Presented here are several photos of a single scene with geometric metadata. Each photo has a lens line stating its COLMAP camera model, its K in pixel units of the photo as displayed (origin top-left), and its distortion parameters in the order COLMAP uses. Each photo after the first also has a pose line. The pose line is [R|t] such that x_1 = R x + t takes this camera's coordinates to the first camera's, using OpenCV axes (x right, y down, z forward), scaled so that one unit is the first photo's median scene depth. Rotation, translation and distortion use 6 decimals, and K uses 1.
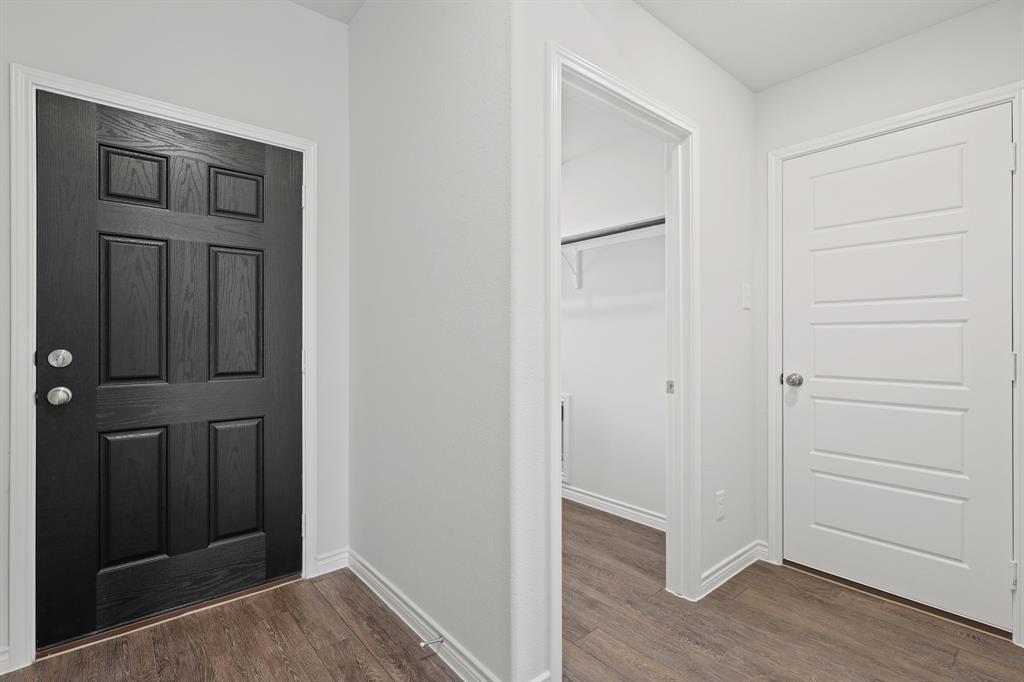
lens RADIAL K [[478.5, 0, 514.3], [0, 478.5, 337.3], [0, 0, 1]] dist [0.017626, 0.000518]
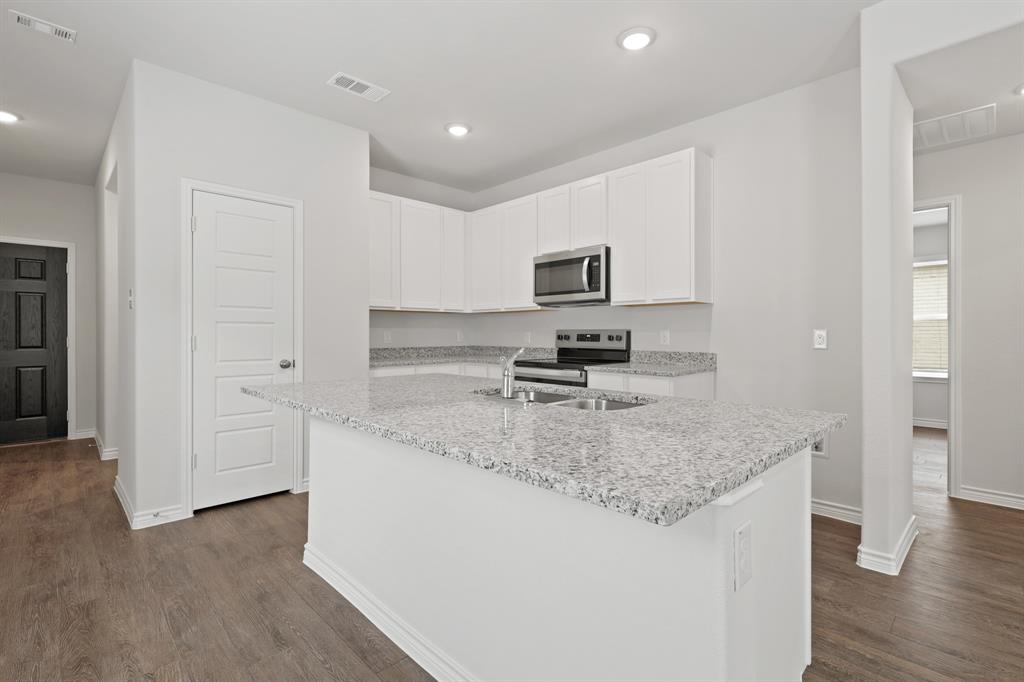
lens RADIAL K [[478.5, 0, 514.3], [0, 478.5, 337.3], [0, 0, 1]] dist [0.017626, 0.000518]
pose [[0.959413, 0.001218, 0.282003, 0.965728], [-0.002603, 0.999986, 0.004536, 0.011645], [-0.281994, -0.005085, 0.959403, -1.850448]]
